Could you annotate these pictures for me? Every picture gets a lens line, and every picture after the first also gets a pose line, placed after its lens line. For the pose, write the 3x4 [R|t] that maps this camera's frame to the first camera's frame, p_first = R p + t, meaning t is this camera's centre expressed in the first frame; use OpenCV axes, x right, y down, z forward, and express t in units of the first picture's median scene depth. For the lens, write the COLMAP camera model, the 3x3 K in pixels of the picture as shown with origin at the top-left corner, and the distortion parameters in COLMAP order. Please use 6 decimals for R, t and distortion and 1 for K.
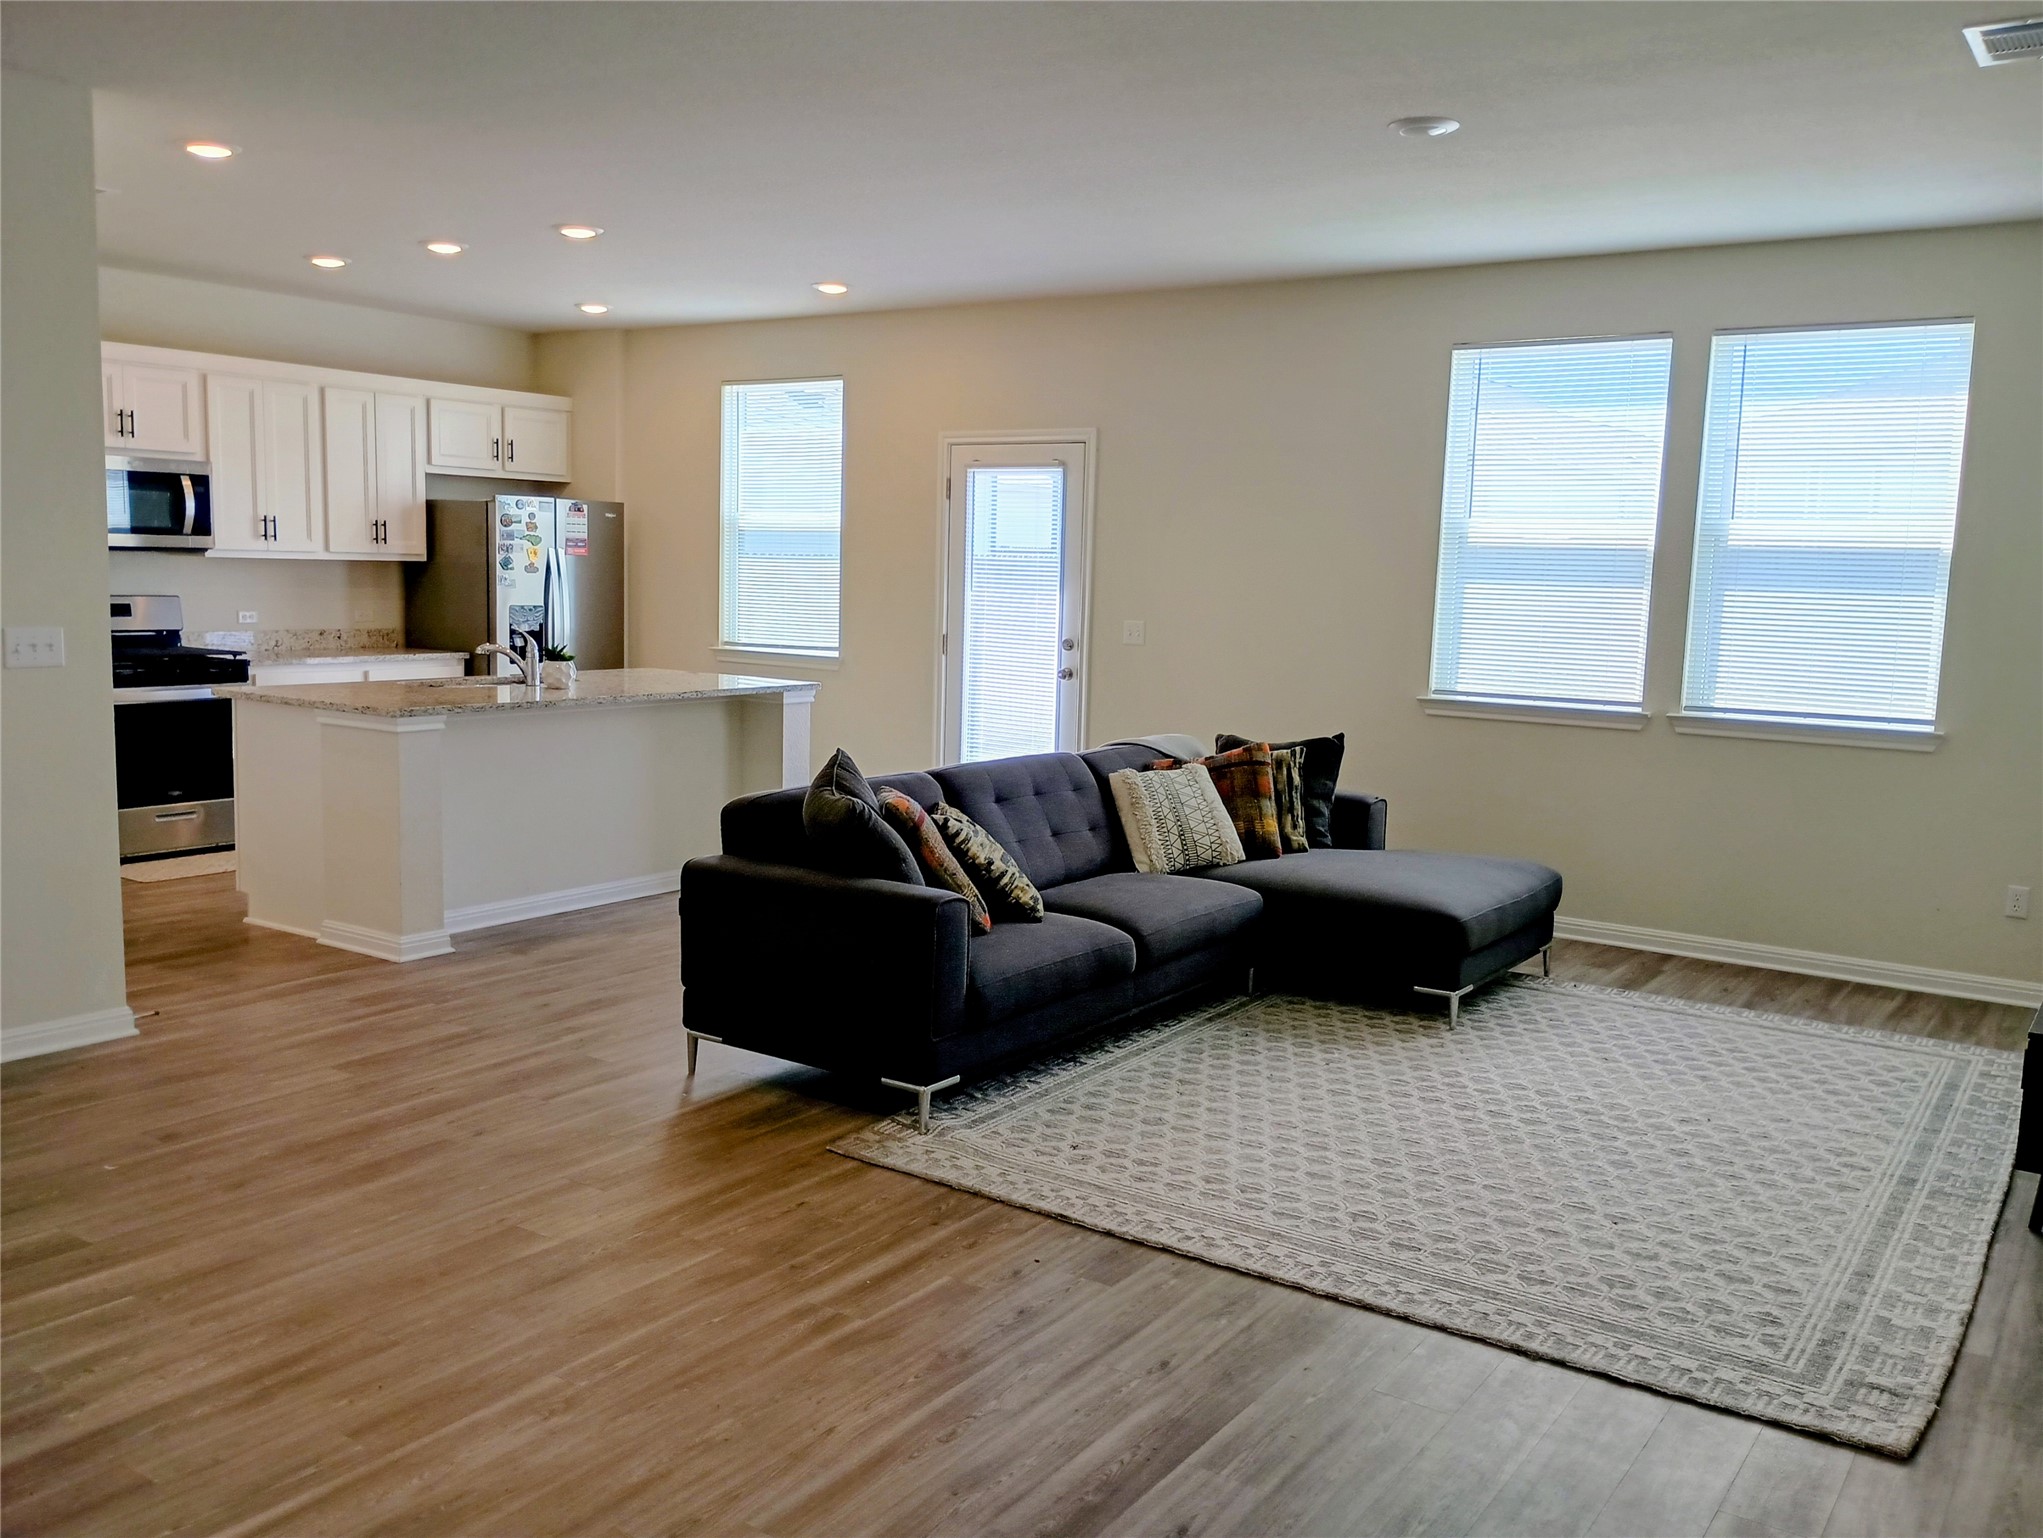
lens RADIAL K [[1709.0, 0, 1009.5], [0, 1709.0, 781.1], [0, 0, 1]] dist [0.055635, -0.079586]
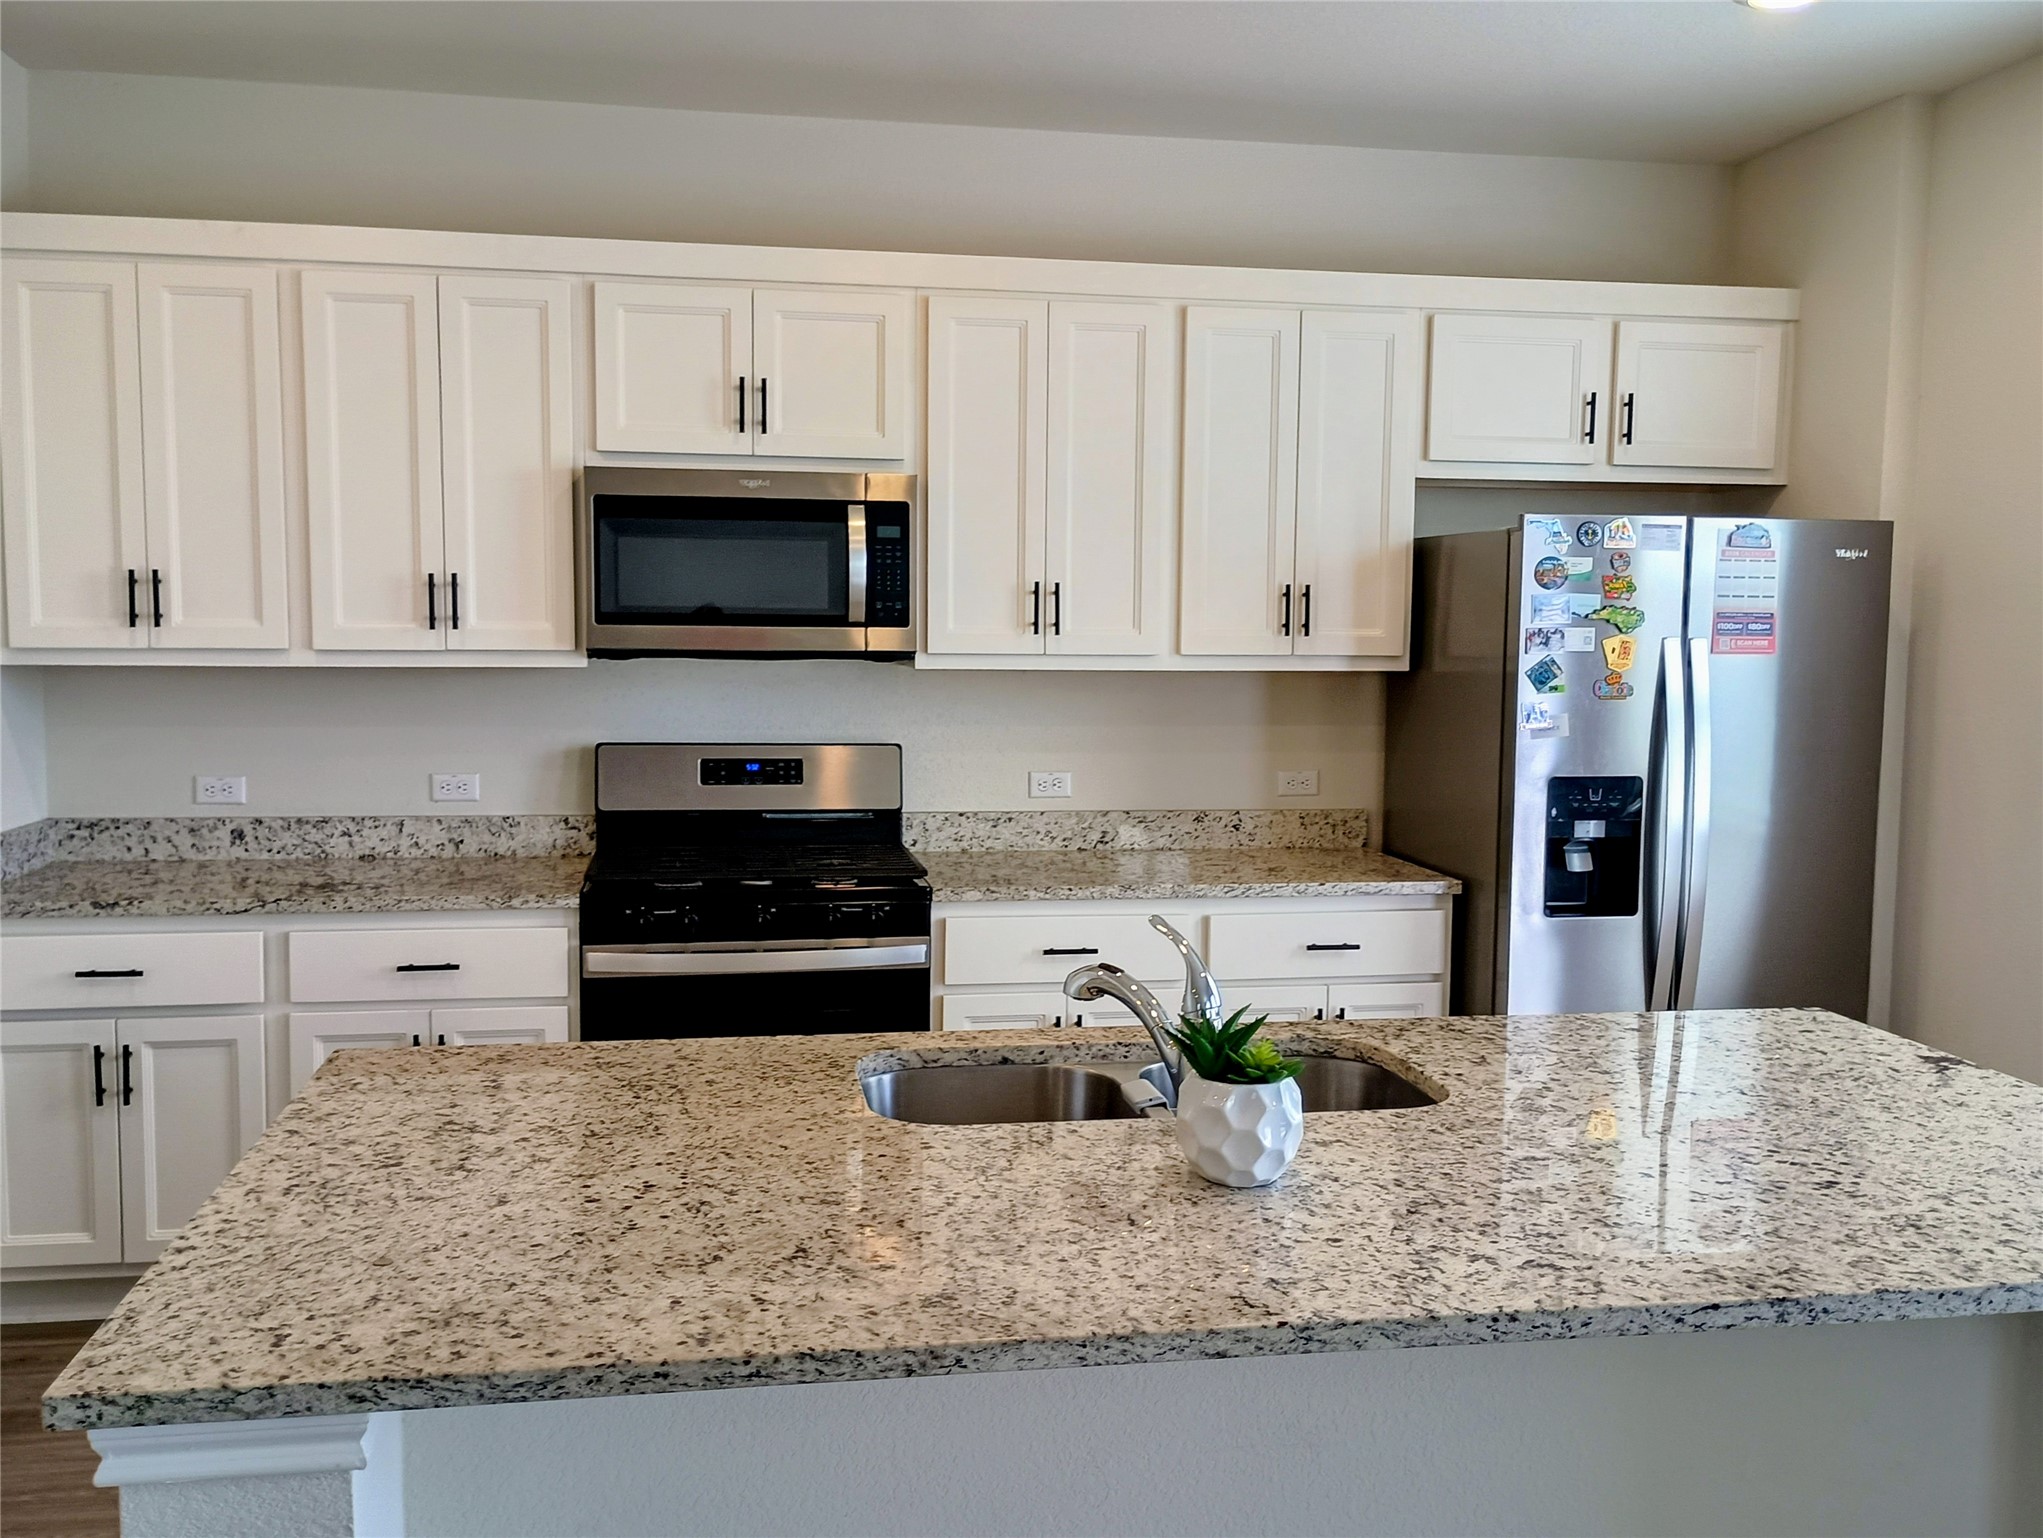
lens RADIAL K [[1788.2, 0, 1024.5], [0, 1788.2, 783.3], [0, 0, 1]] dist [0.052329, -0.061946]
pose [[0.706994, 0.042638, -0.705933, -0.136020], [-0.081676, 0.996424, -0.021615, -0.149457], [0.702488, 0.072940, 0.707948, 1.114577]]
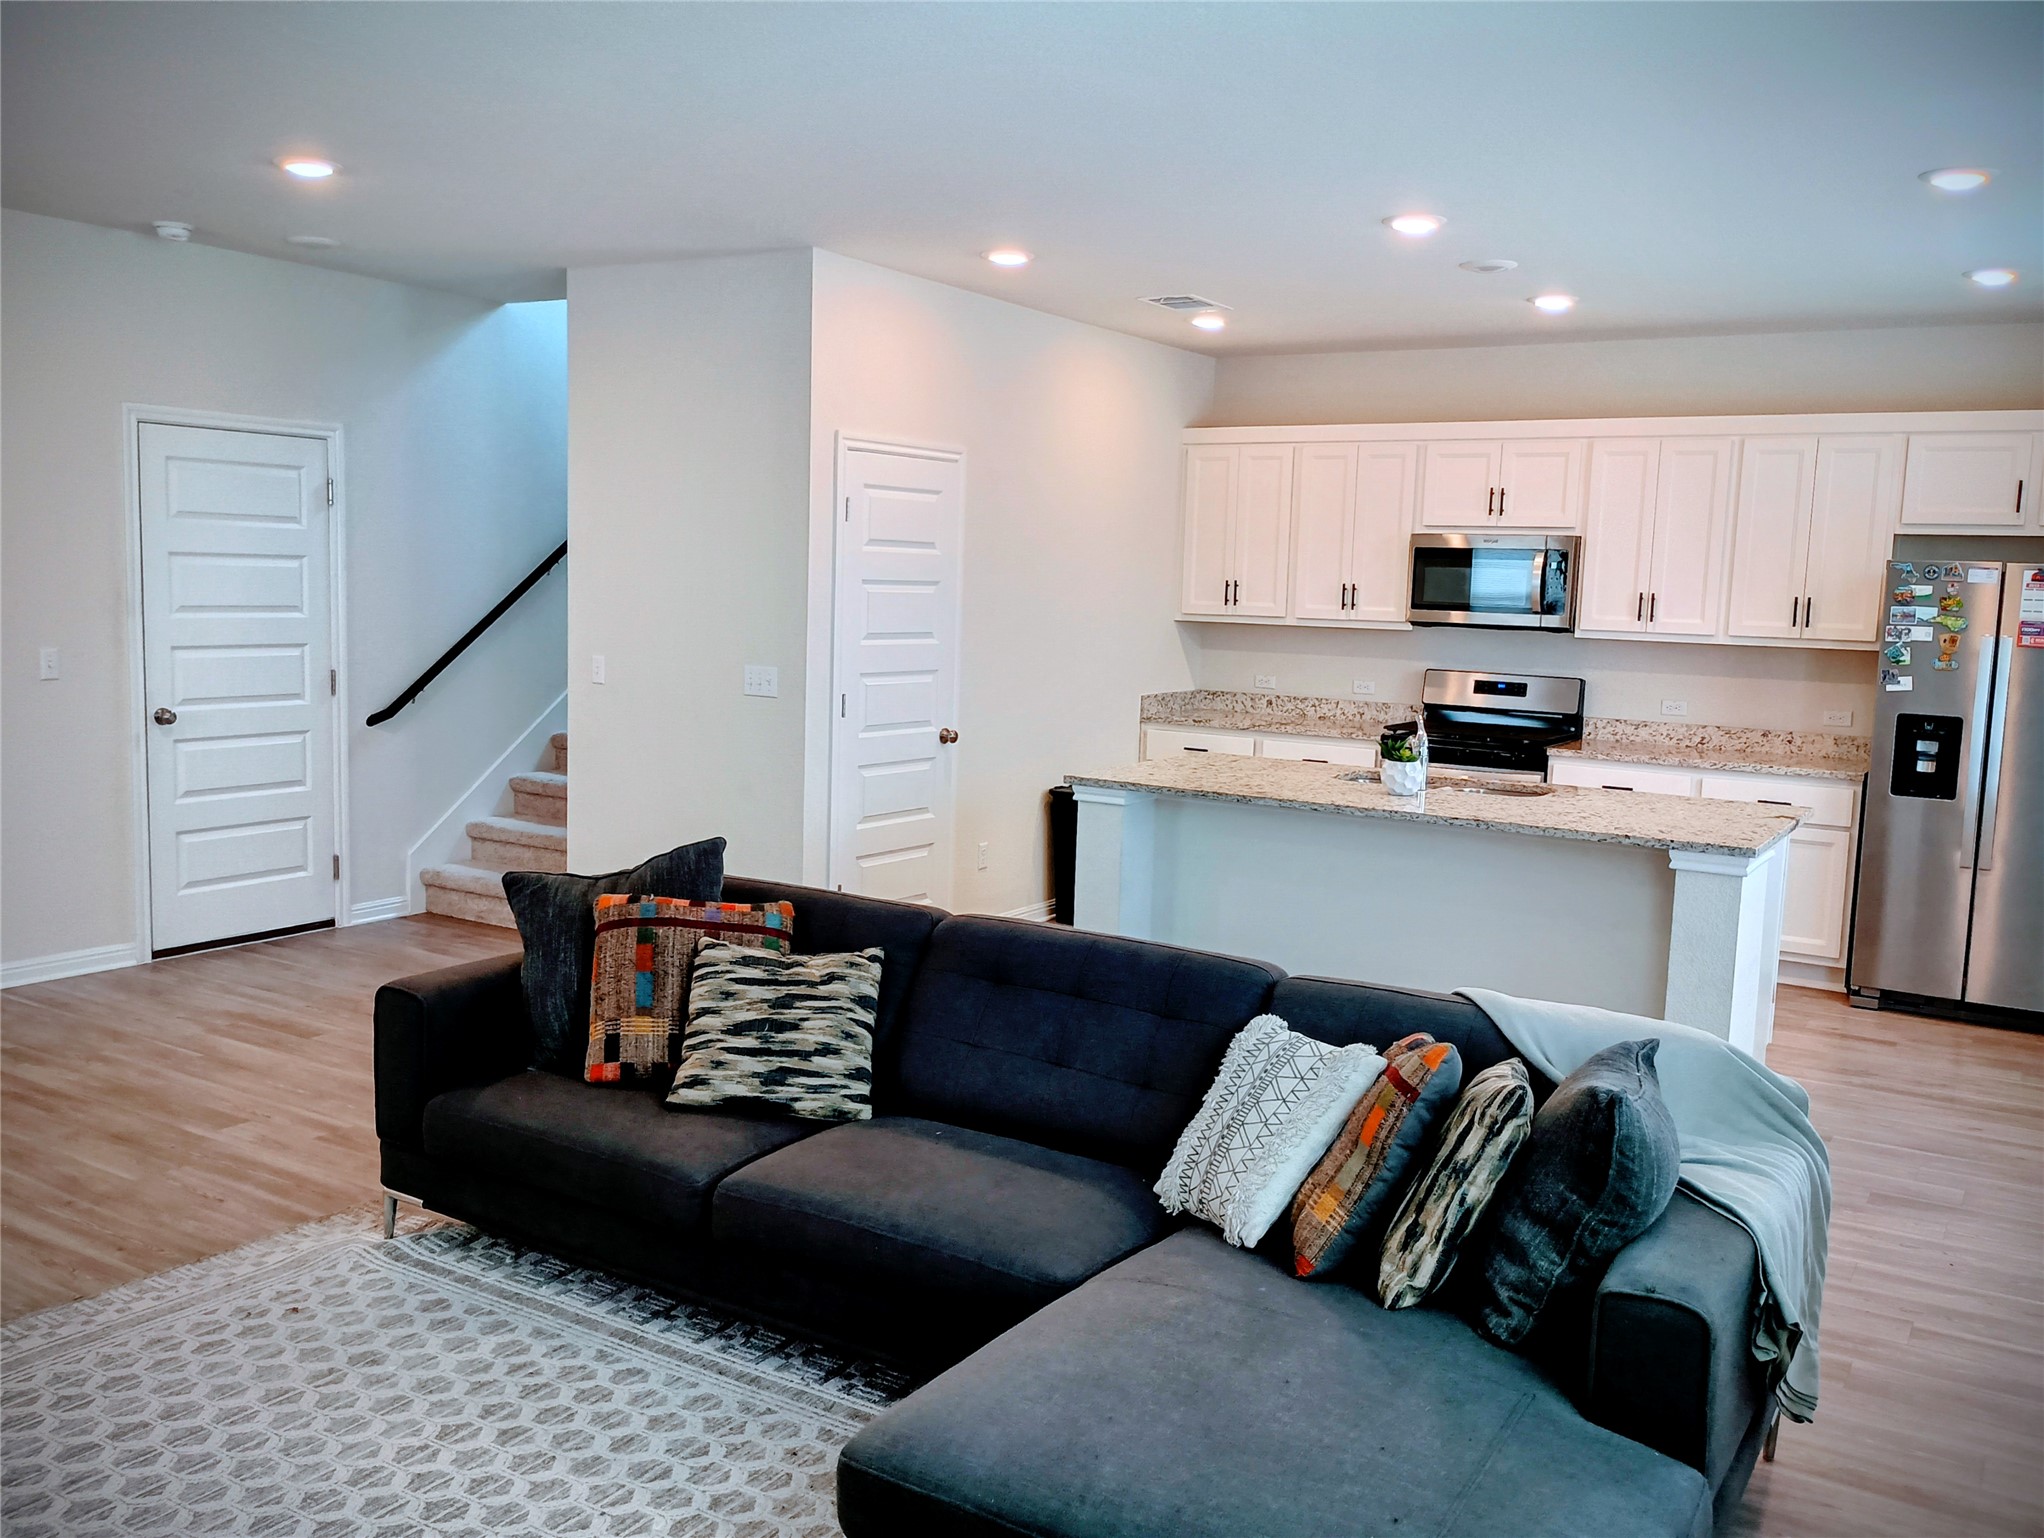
lens RADIAL K [[1709.8, 0, 1040.7], [0, 1709.8, 782.3], [0, 0, 1]] dist [0.055635, -0.079586]
pose [[0.060811, 0.093577, -0.993753, 0.753202], [-0.161385, 0.983418, 0.082728, -0.139907], [0.985016, 0.155346, 0.074904, 1.108037]]
